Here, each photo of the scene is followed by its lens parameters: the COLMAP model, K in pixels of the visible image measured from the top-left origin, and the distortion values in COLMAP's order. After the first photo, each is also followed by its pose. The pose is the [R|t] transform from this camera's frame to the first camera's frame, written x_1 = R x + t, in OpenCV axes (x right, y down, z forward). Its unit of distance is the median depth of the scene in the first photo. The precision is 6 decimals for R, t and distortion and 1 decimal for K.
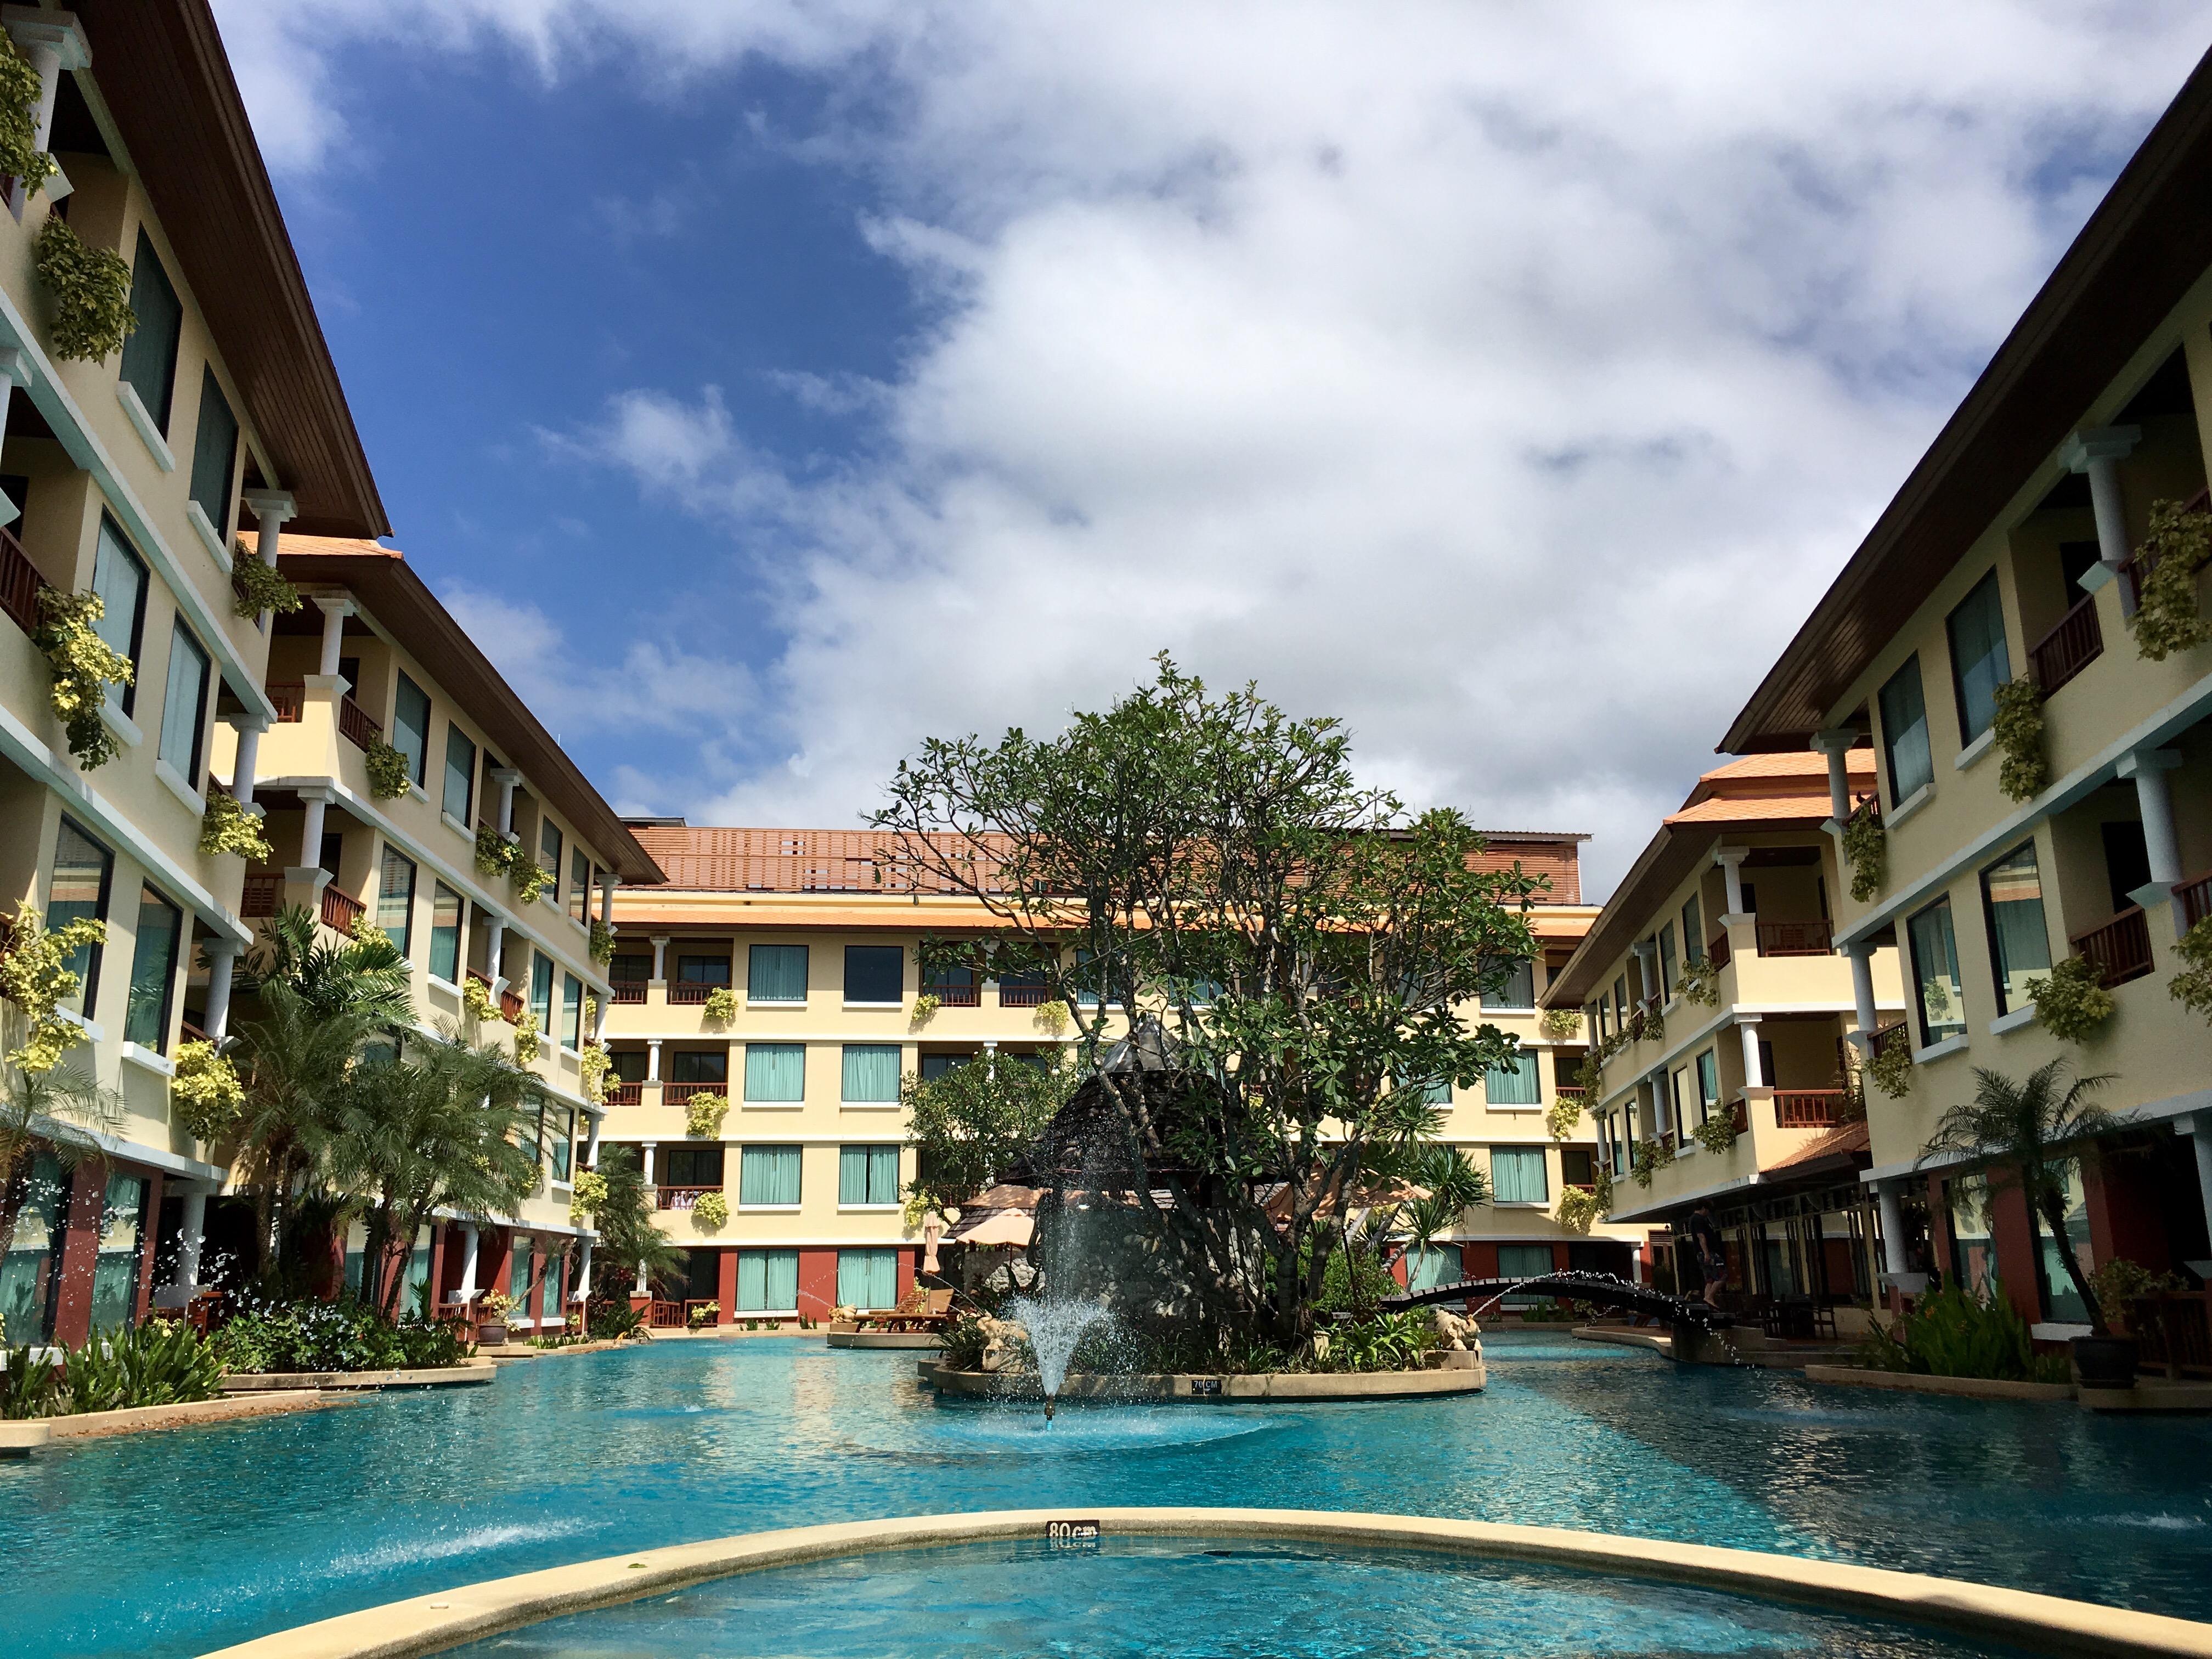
lens RADIAL K [[1797.2, 0, 1087.9], [0, 1797.2, 827.1], [0, 0, 1]] dist [0.053330, -0.088710]
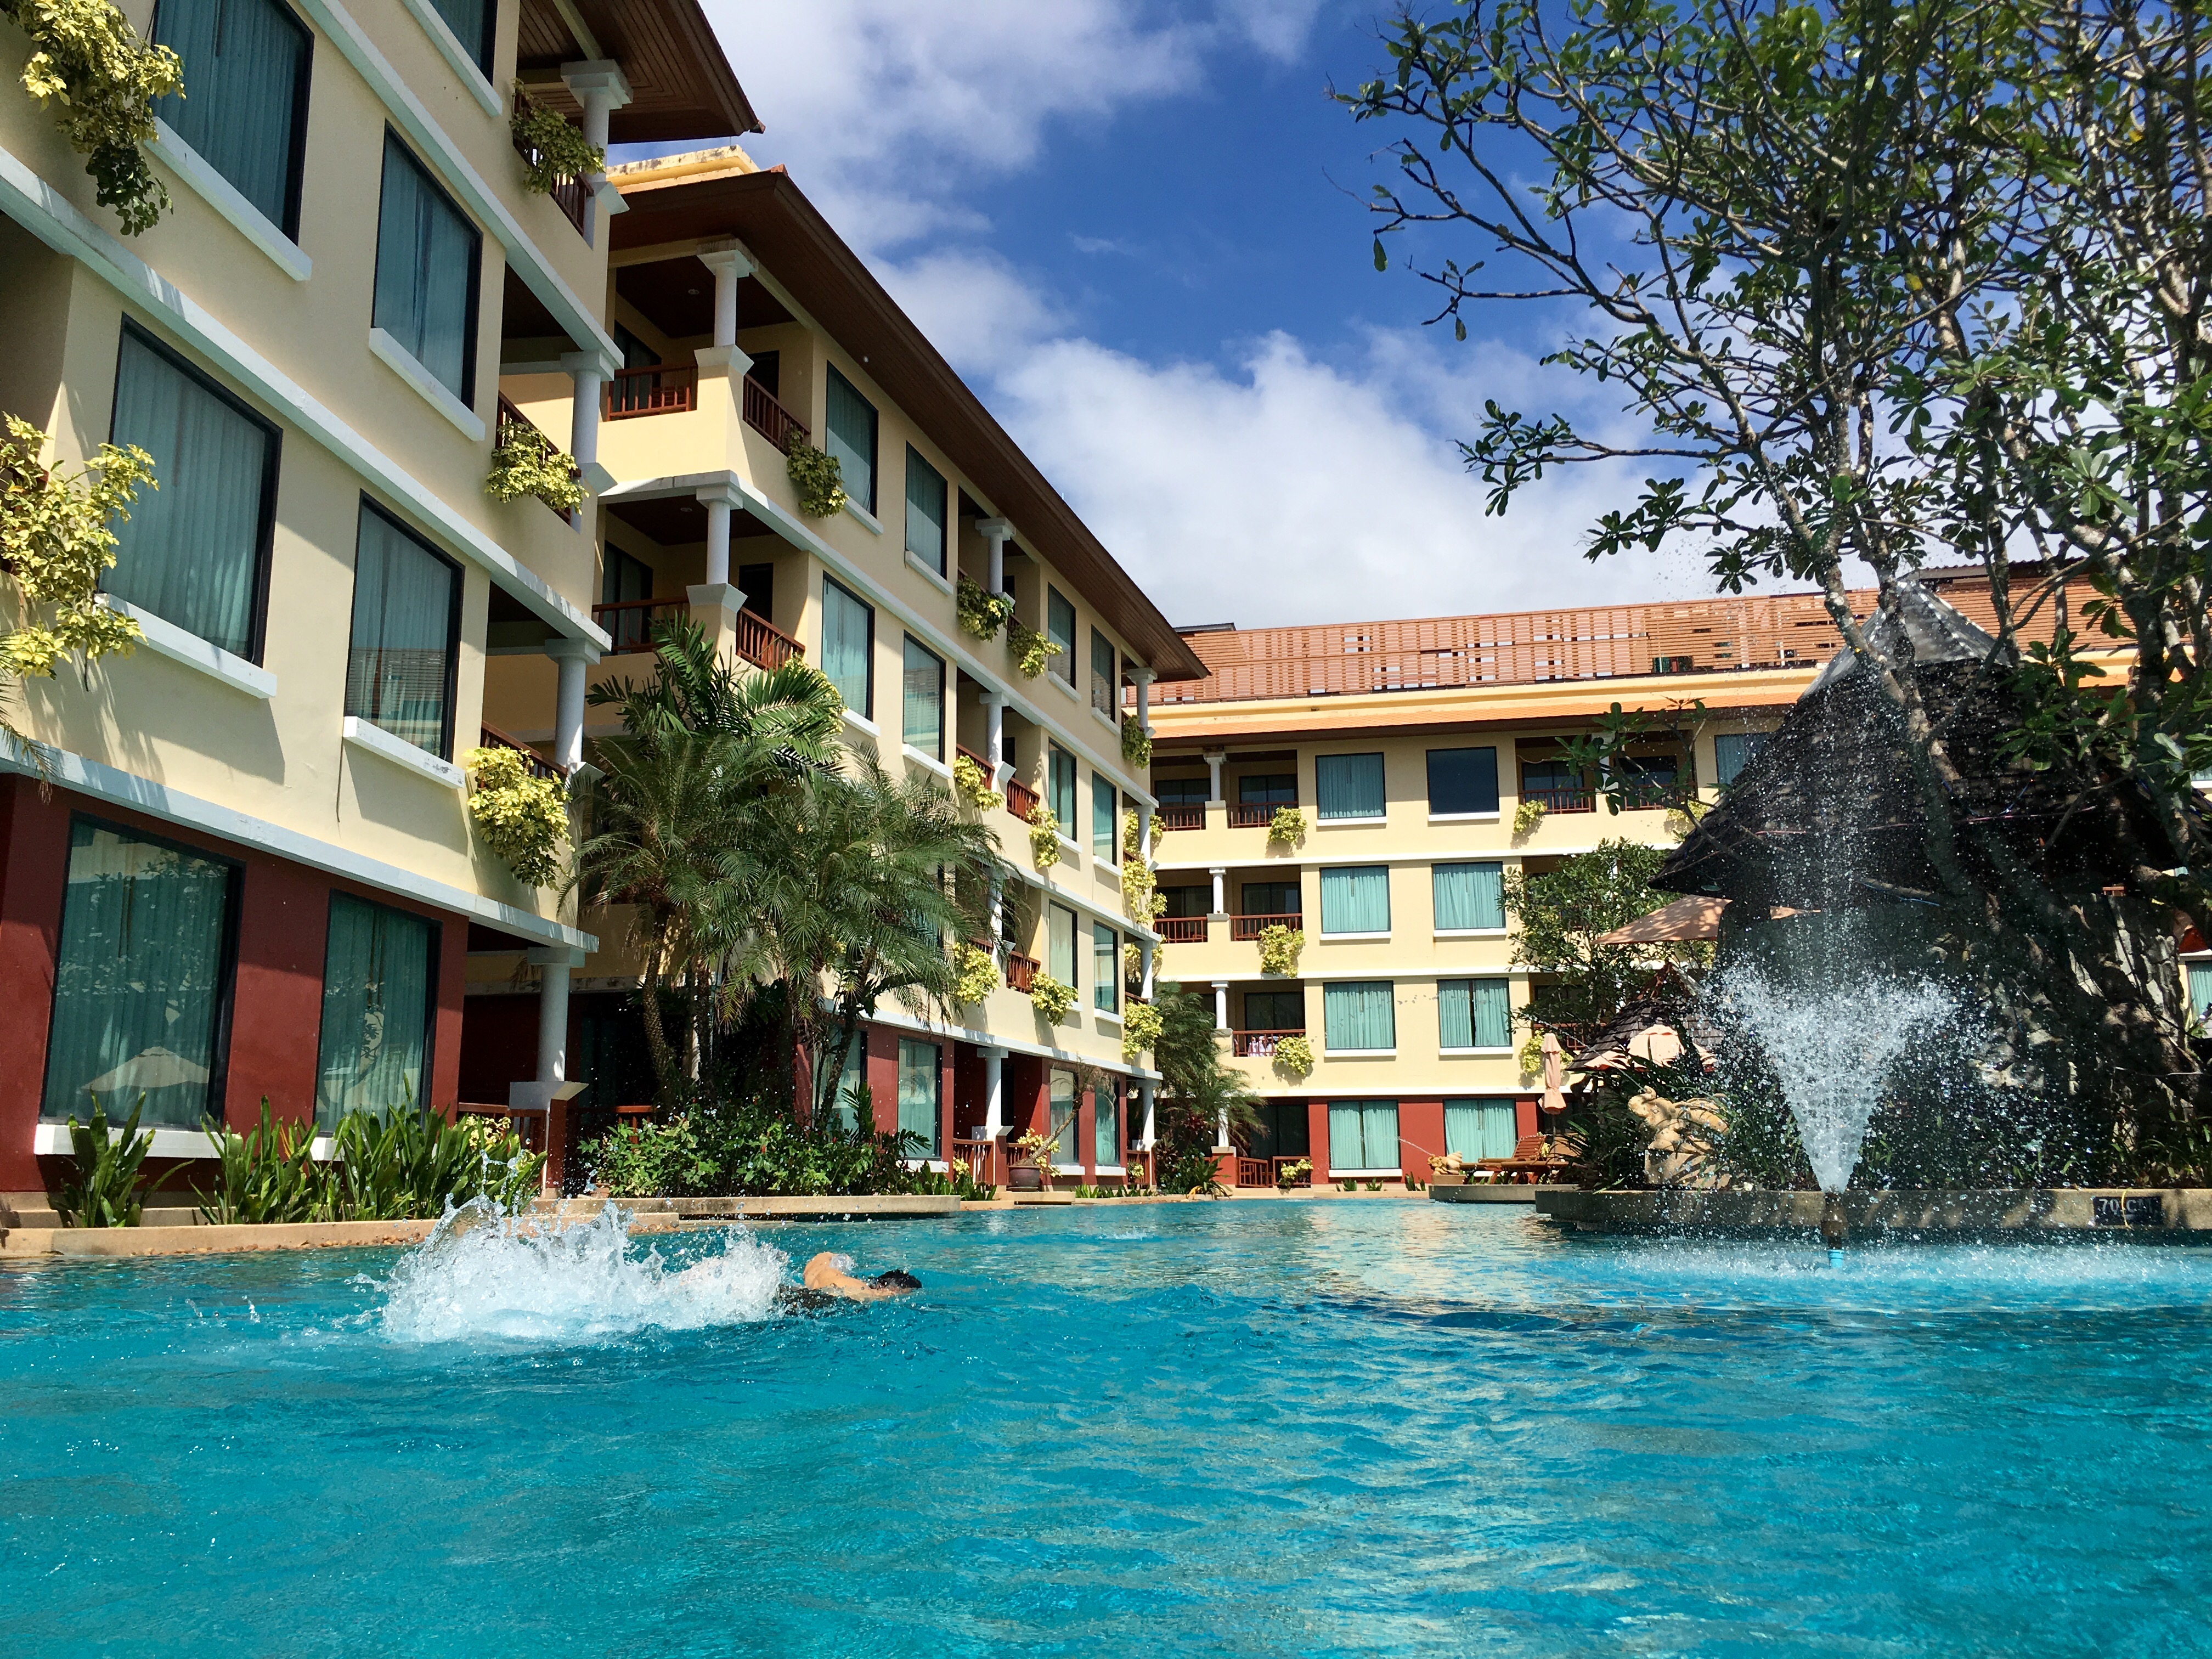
lens RADIAL K [[1797.2, 0, 1087.9], [0, 1797.2, 827.1], [0, 0, 1]] dist [0.053330, -0.088710]
pose [[0.943530, -0.061840, -0.325465, -0.013692], [0.080910, 0.995688, 0.045371, 0.063395], [0.321256, -0.069143, 0.944465, 0.176512]]
